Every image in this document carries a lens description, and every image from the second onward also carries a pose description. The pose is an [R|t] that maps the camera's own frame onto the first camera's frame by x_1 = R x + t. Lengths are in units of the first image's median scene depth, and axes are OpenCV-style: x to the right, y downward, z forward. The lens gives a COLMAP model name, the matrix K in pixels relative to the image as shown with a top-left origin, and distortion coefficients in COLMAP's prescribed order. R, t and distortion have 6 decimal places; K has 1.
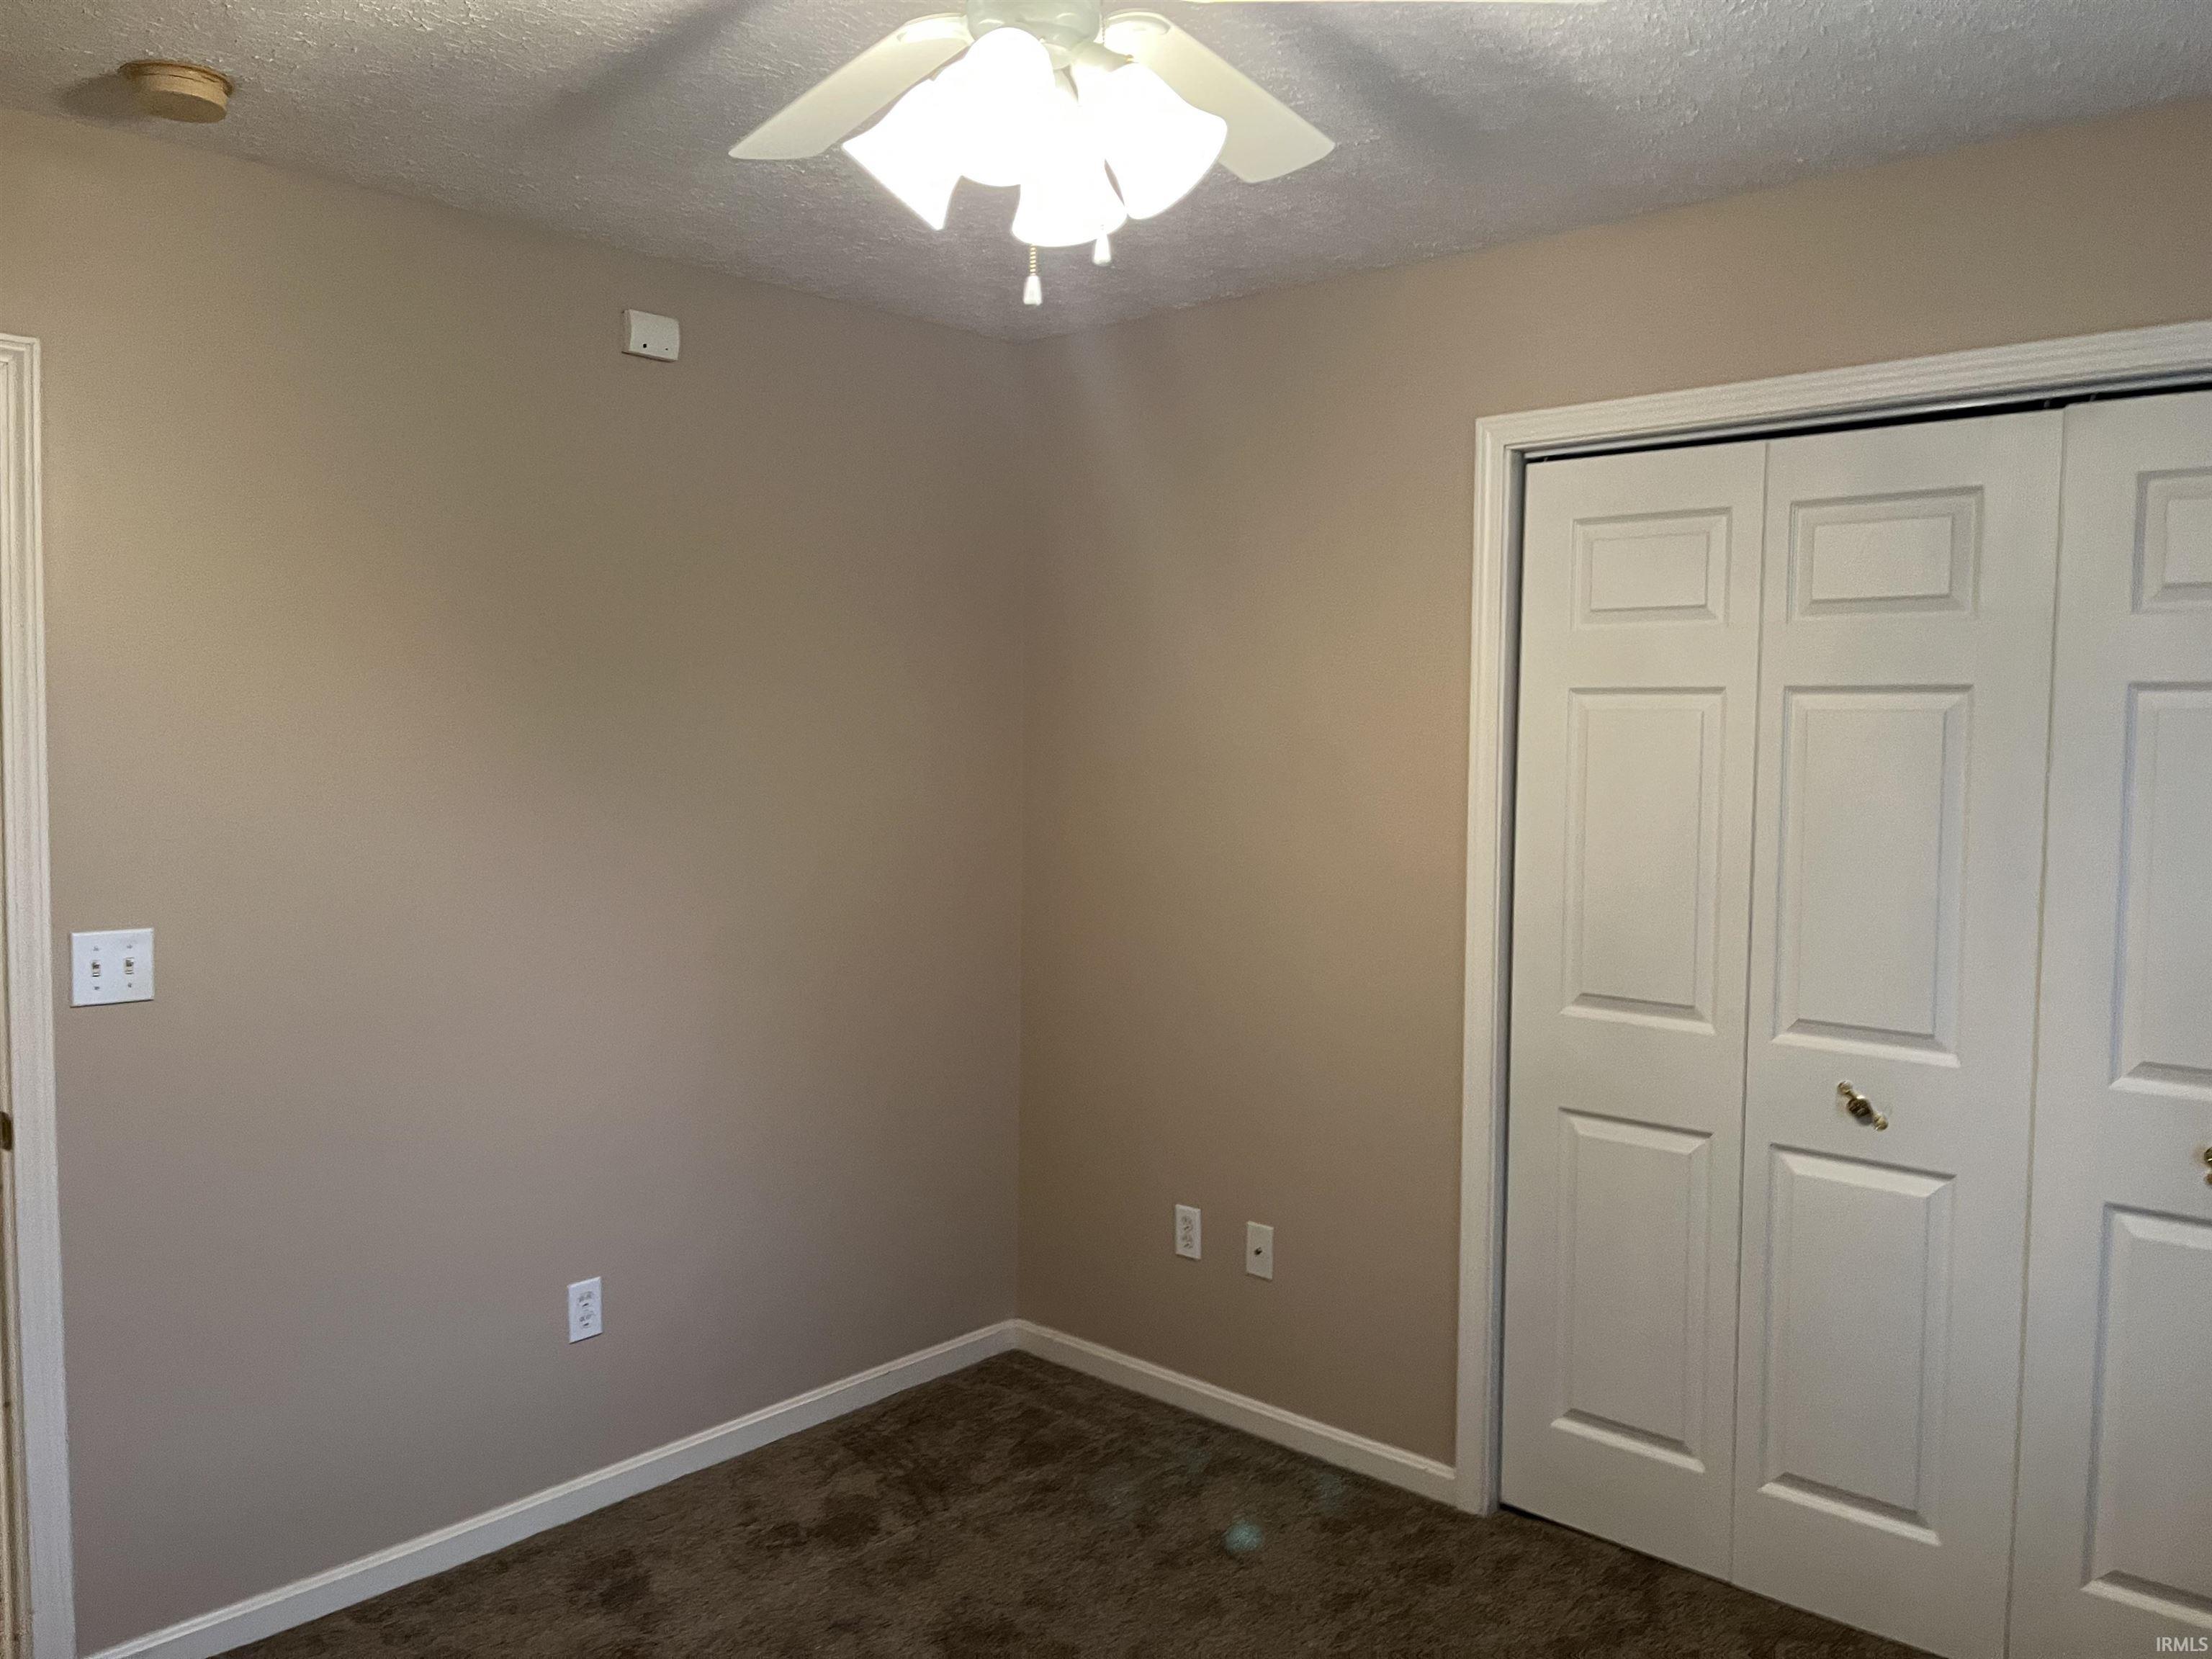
lens RADIAL K [[1610.8, 0, 1085.0], [0, 1610.8, 799.9], [0, 0, 1]] dist [0.069344, -0.074343]
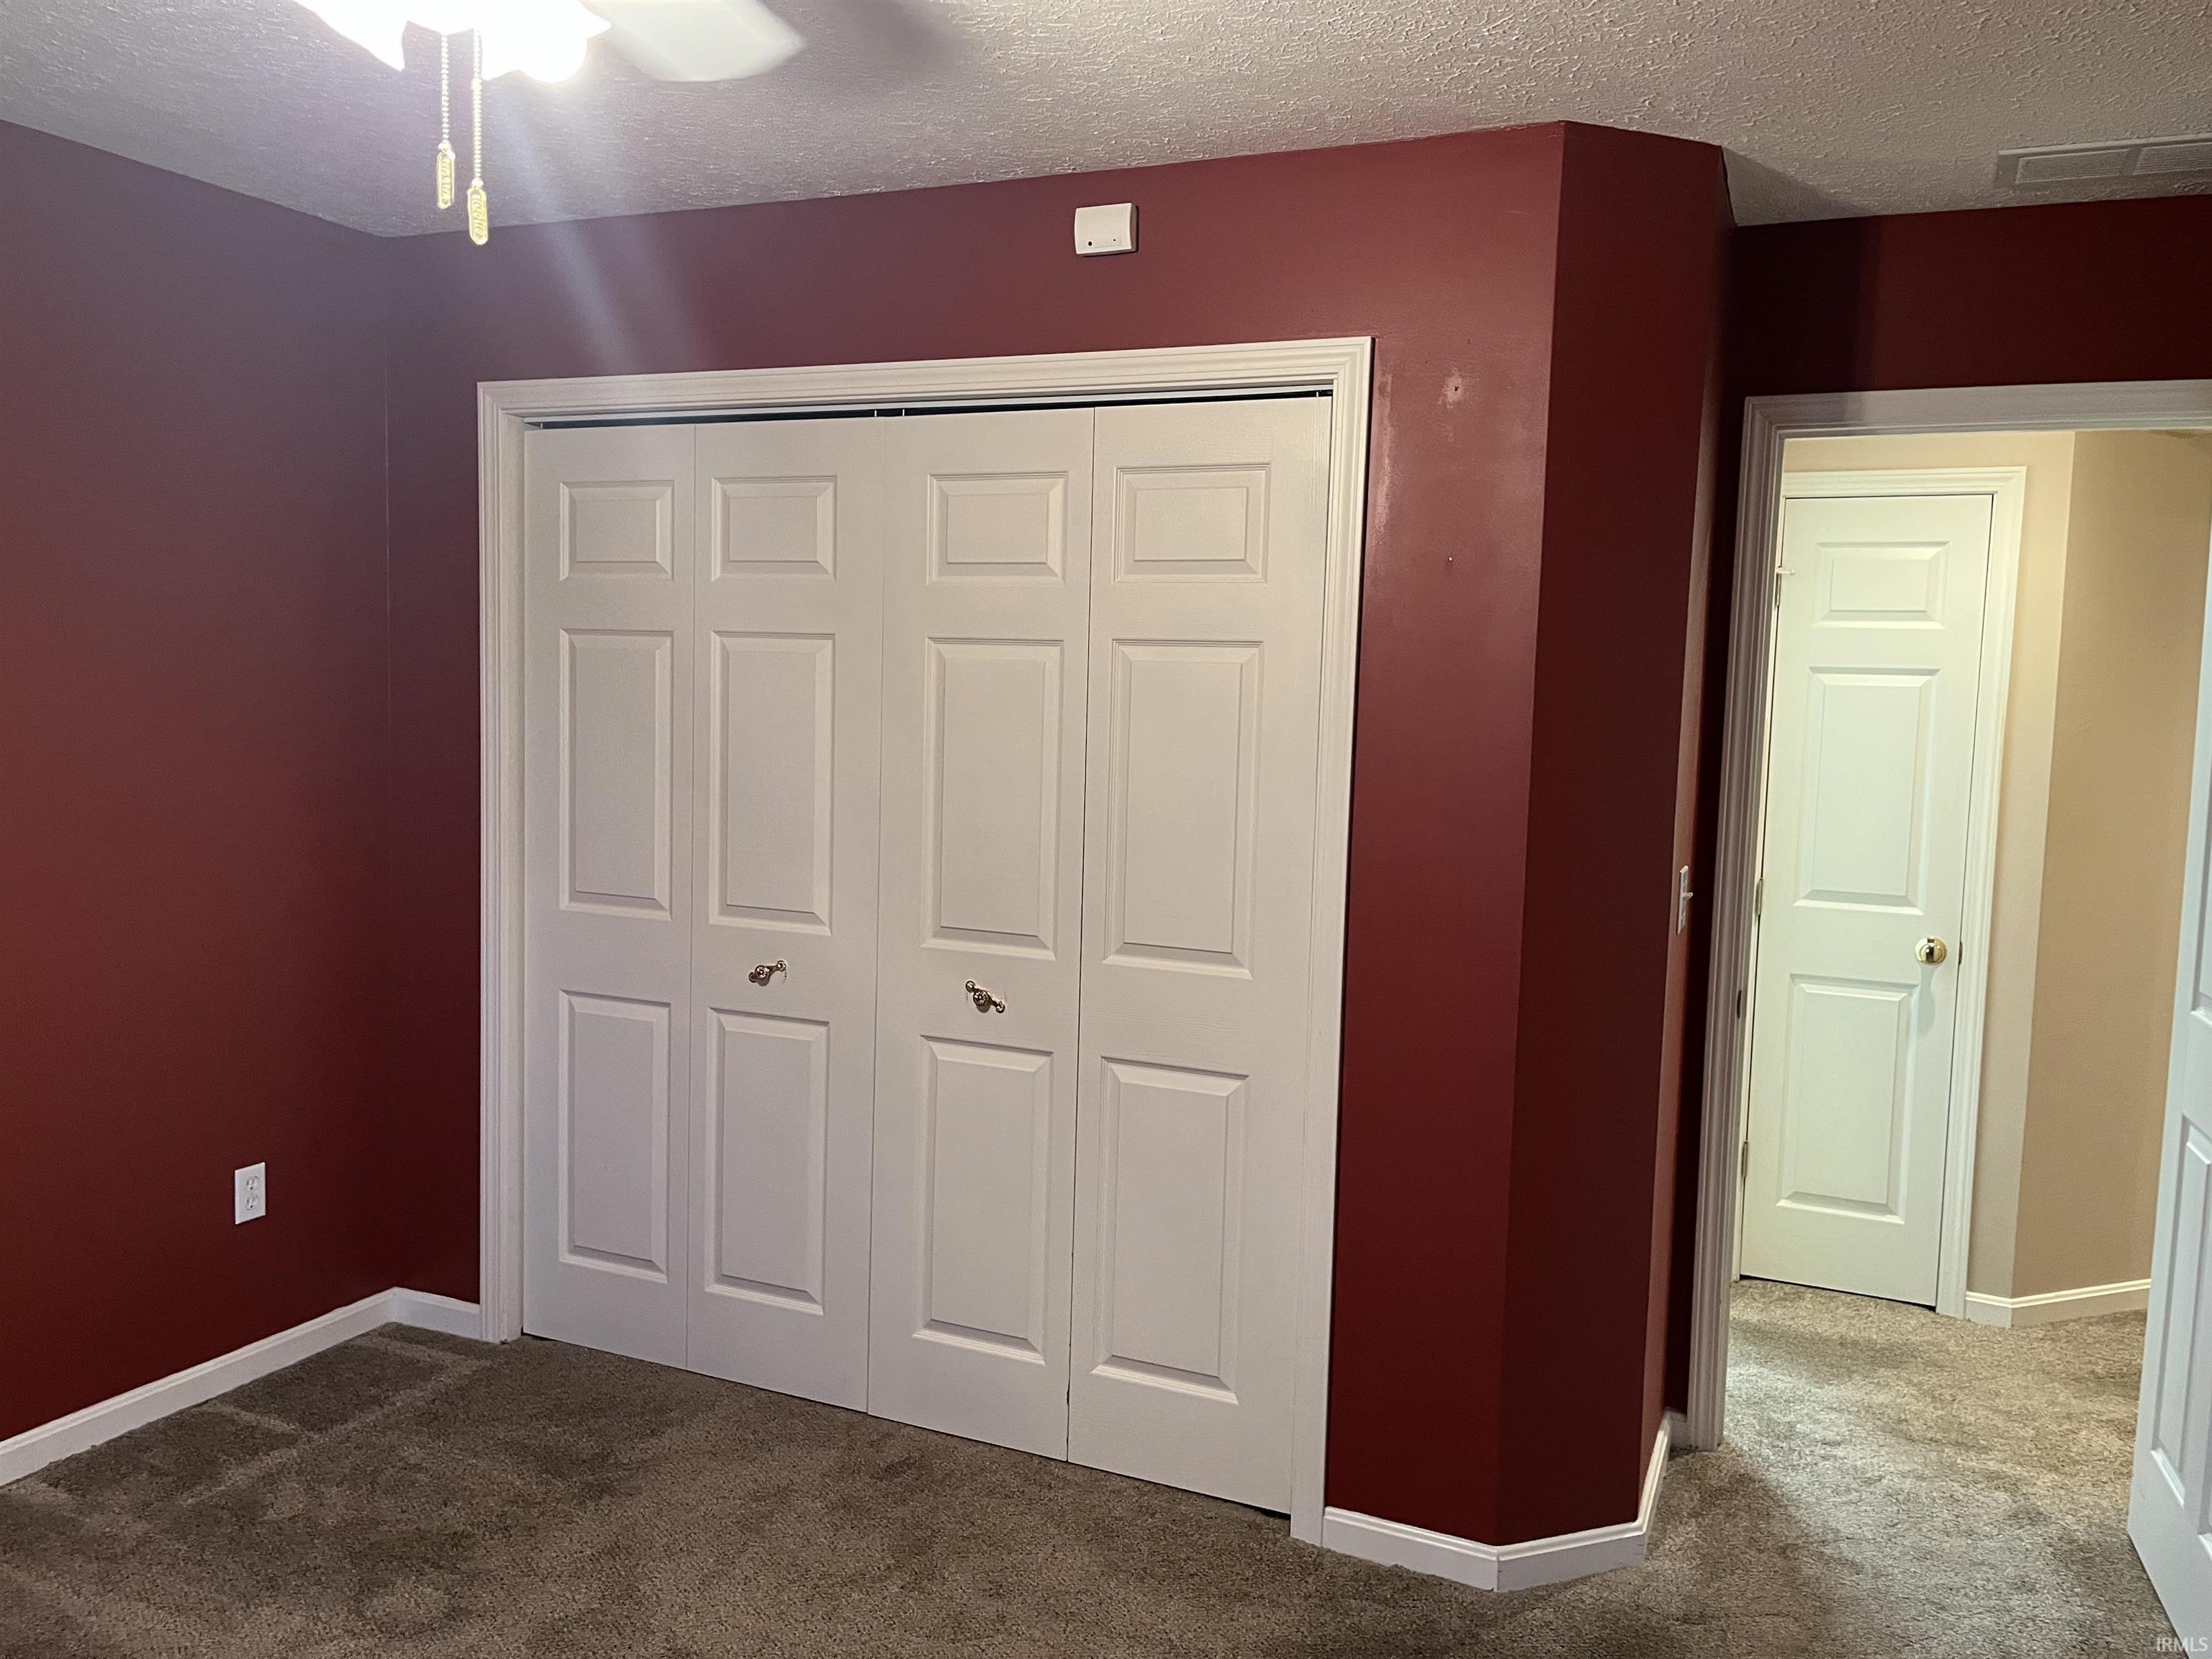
lens RADIAL K [[1698.6, 0, 1105.1], [0, 1698.6, 819.0], [0, 0, 1]] dist [0.074463, -0.118208]
pose [[0.960140, -0.003366, 0.279498, 0.105570], [-0.008045, 0.999180, 0.039671, 0.005178], [-0.279403, -0.040338, 0.959326, -0.091422]]
